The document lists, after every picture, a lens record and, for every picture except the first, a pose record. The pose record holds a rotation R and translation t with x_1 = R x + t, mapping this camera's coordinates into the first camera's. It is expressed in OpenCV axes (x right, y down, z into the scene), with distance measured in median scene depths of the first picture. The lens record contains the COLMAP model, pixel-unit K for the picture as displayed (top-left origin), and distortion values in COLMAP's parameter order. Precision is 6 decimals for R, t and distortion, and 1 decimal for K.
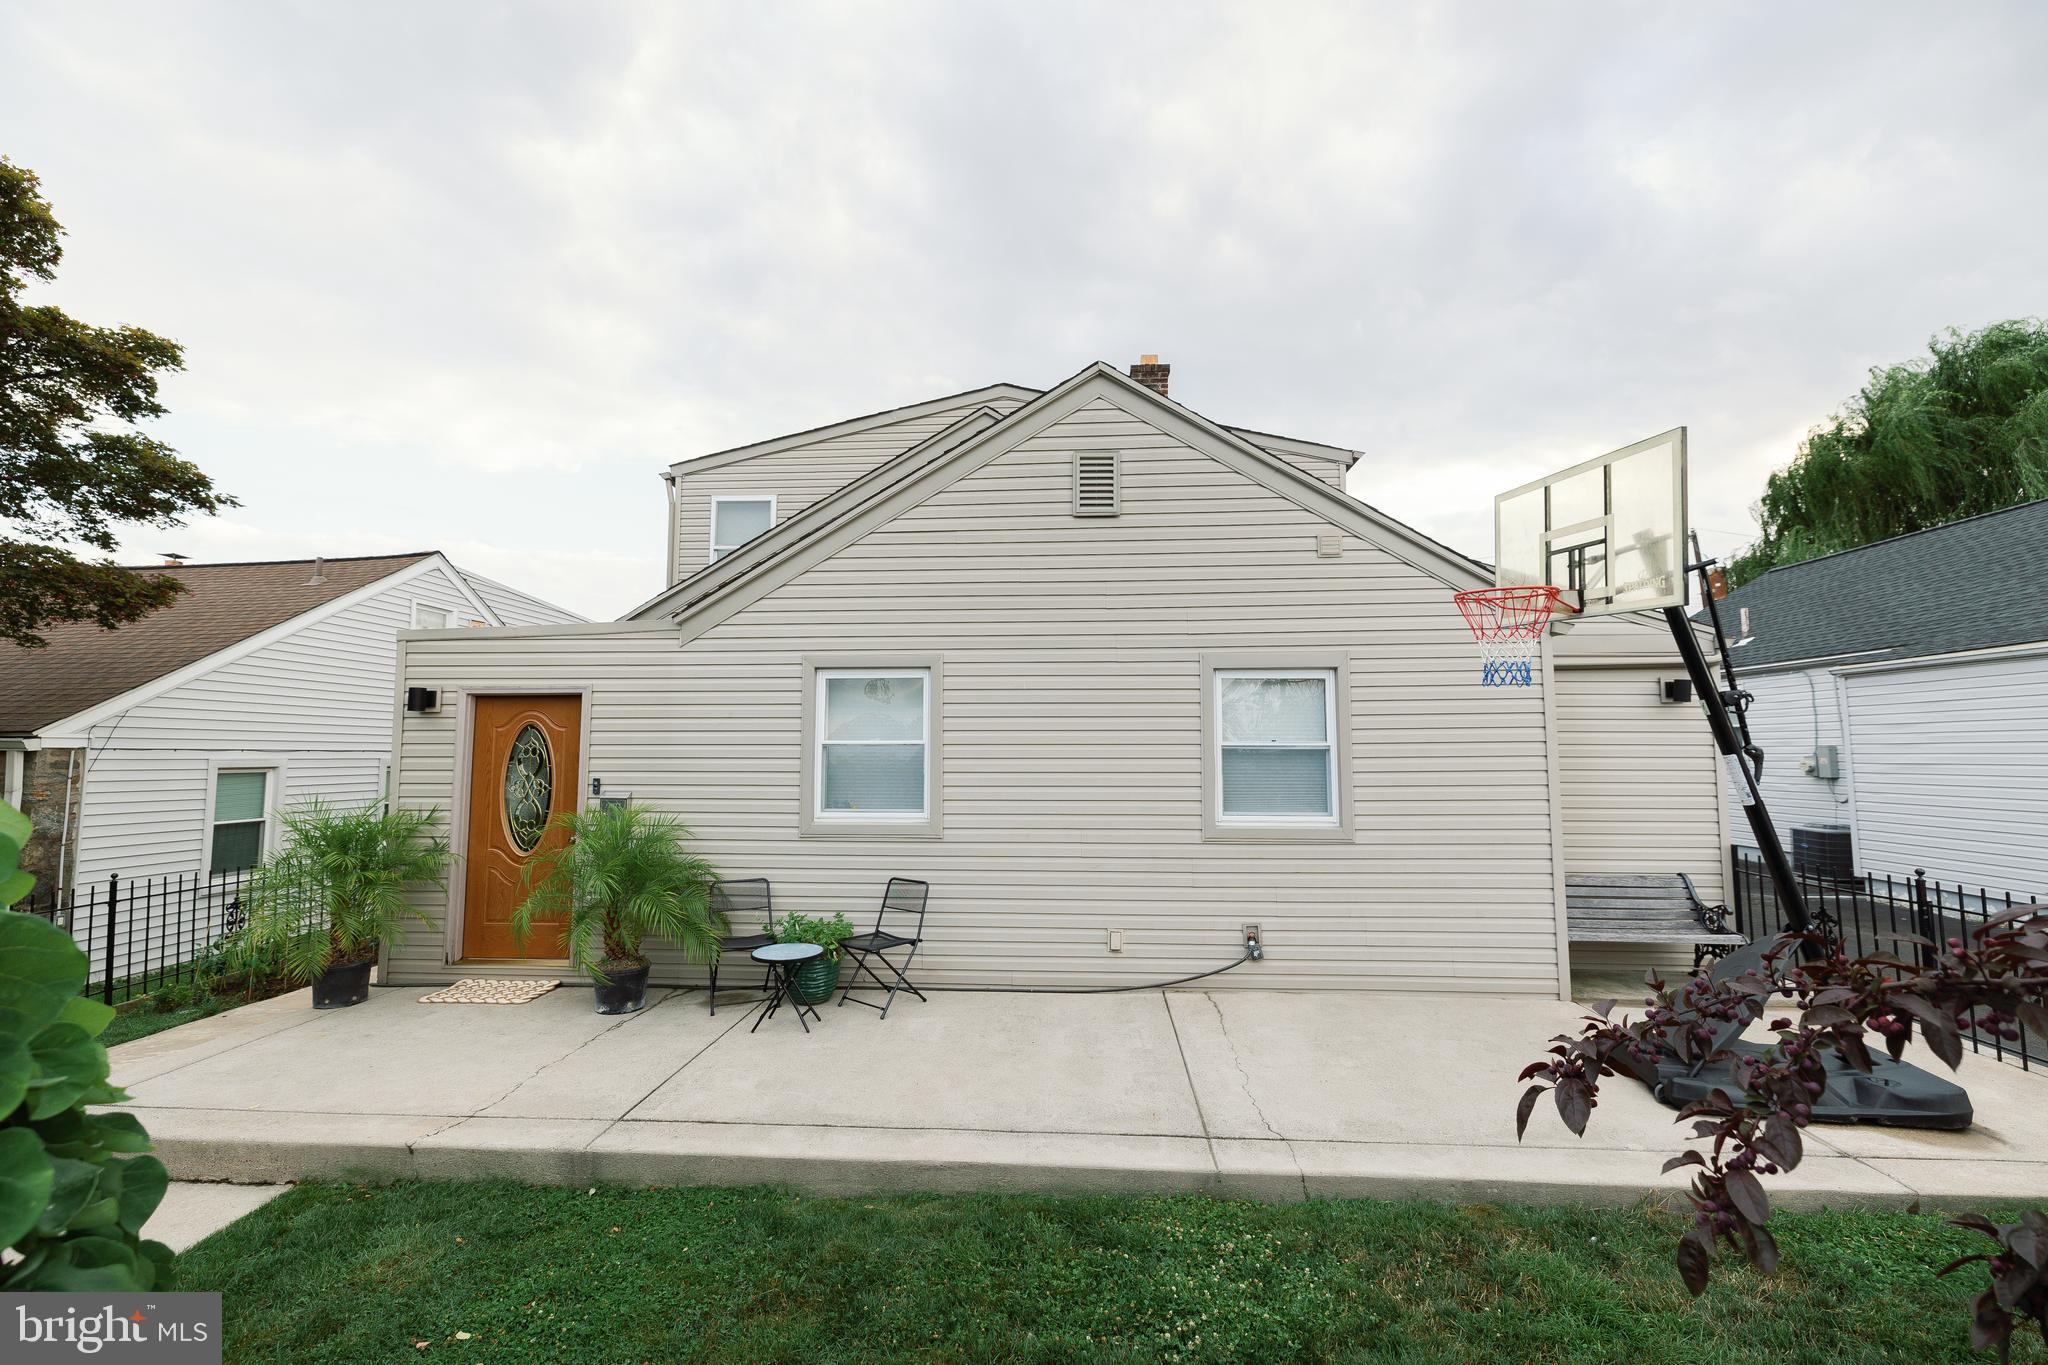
lens RADIAL K [[902.4, 0, 1005.3], [0, 902.4, 679.7], [0, 0, 1]] dist [0.001238, 0.000427]
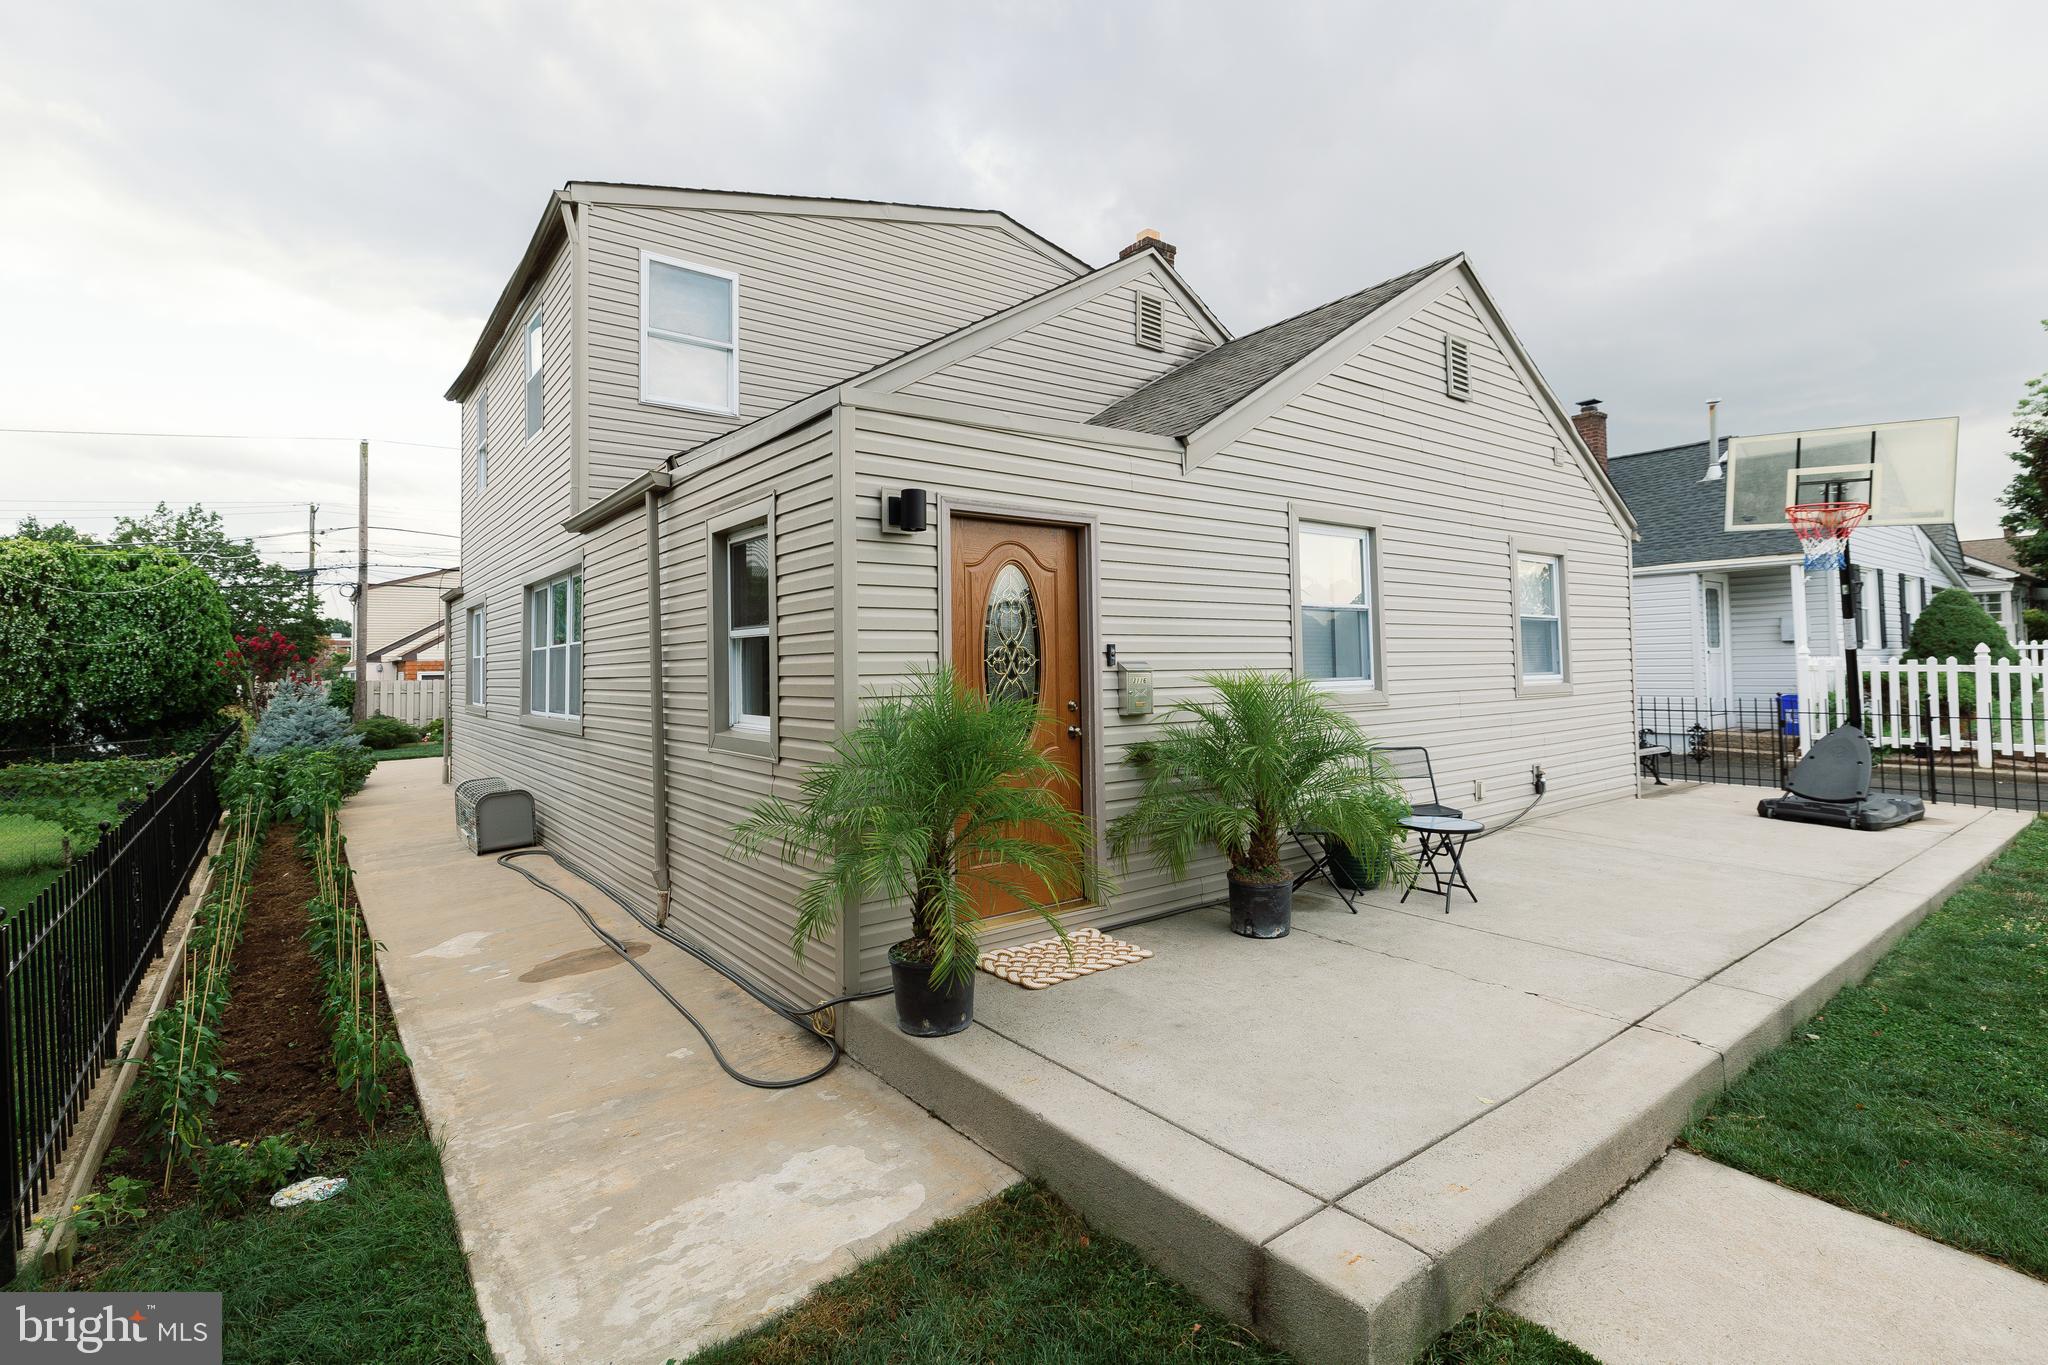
lens RADIAL K [[949.4, 0, 1024.0], [0, 949.4, 682.5], [0, 0, 1]] dist [-0.012463, 0.000019]
pose [[0.752735, -0.021145, 0.657984, -0.999679], [-0.035712, 0.996701, 0.072884, 0.087671], [-0.657355, -0.078360, 0.749496, 0.480887]]
